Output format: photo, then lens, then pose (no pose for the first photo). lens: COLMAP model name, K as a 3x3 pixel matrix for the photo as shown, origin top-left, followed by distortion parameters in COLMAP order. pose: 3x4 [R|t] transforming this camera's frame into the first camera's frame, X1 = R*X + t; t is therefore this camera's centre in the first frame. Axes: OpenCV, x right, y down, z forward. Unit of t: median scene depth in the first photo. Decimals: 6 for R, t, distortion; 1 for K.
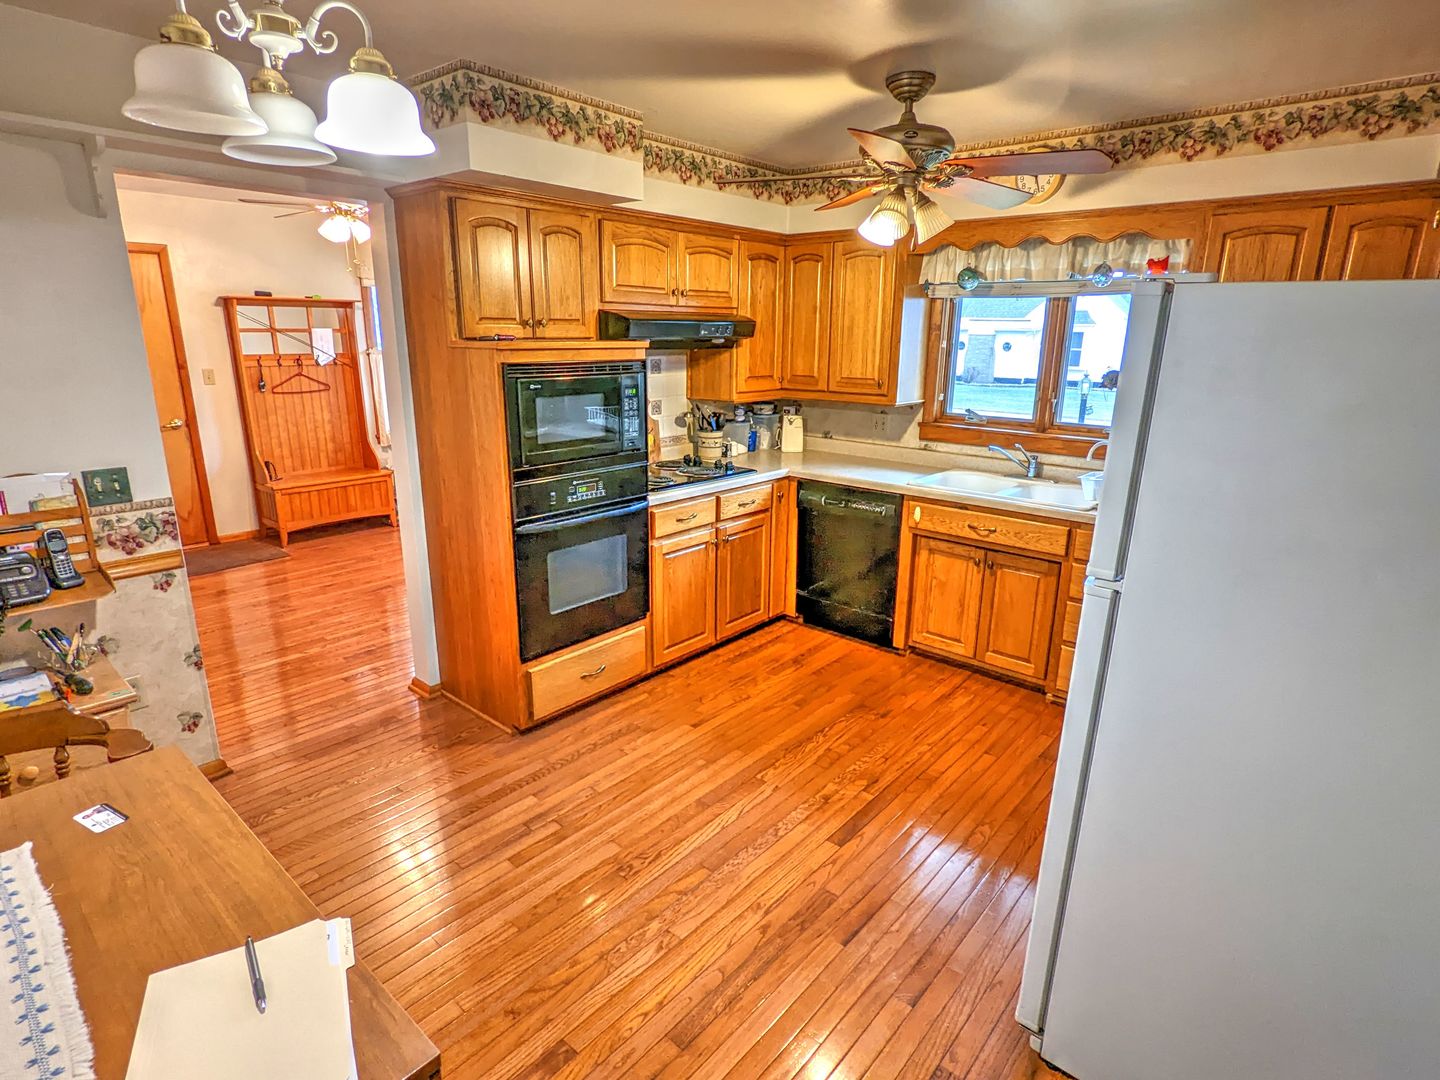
lens RADIAL K [[760.2, 0, 723.2], [0, 760.2, 537.2], [0, 0, 1]] dist [-0.000096, -0.000161]
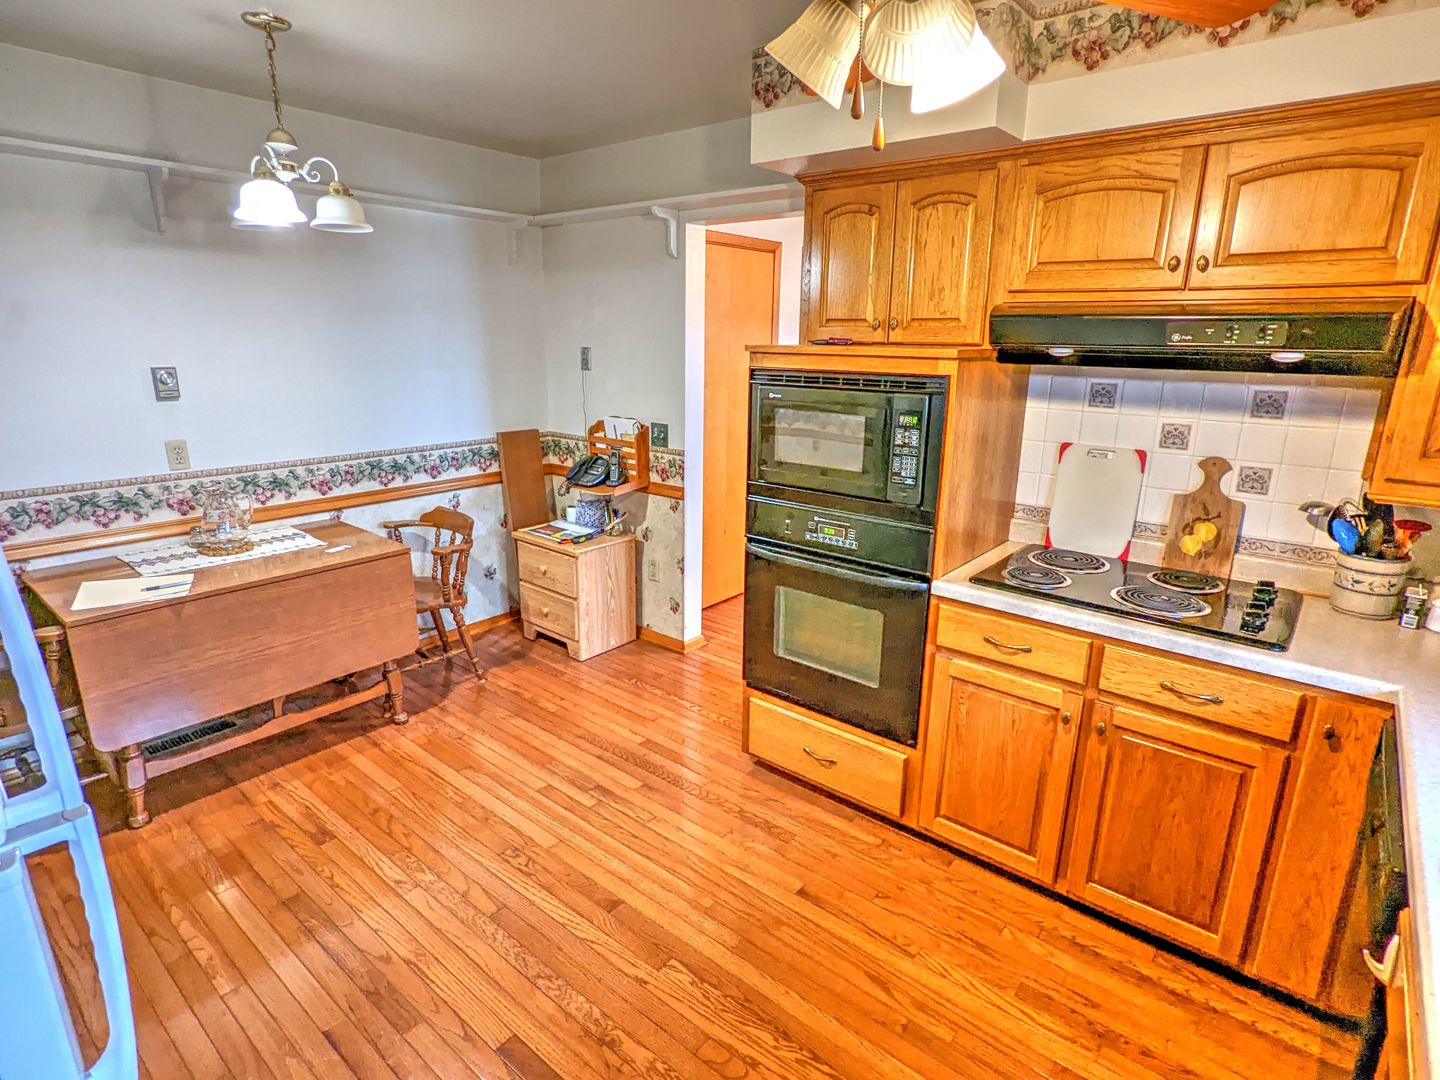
lens RADIAL K [[760.2, 0, 723.2], [0, 760.2, 537.2], [0, 0, 1]] dist [-0.000096, -0.000161]
pose [[0.023997, 0.248473, -0.968342, 0.531926], [-0.275138, 0.932856, 0.232549, -0.191591], [0.961105, 0.260848, 0.090750, 0.743914]]
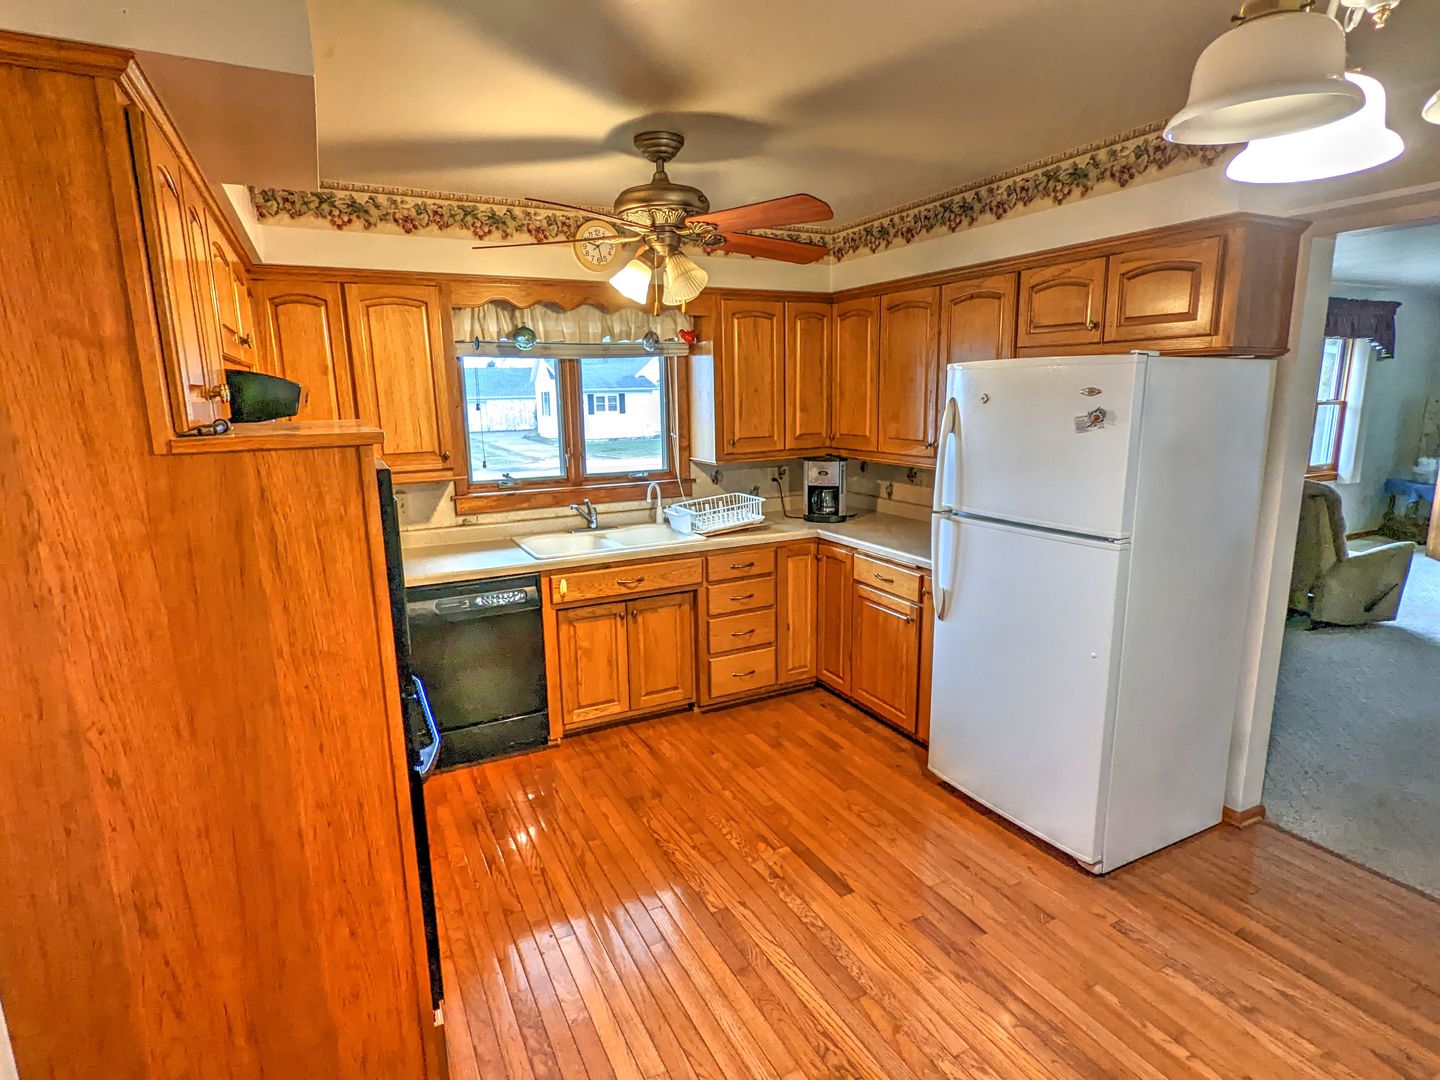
lens RADIAL K [[760.2, 0, 723.2], [0, 760.2, 537.2], [0, 0, 1]] dist [-0.000096, -0.000161]
pose [[0.370490, -0.196841, 0.907739, -0.537848], [0.264141, 0.959264, 0.100206, -0.139813], [-0.890487, 0.202646, 0.407392, 0.474052]]
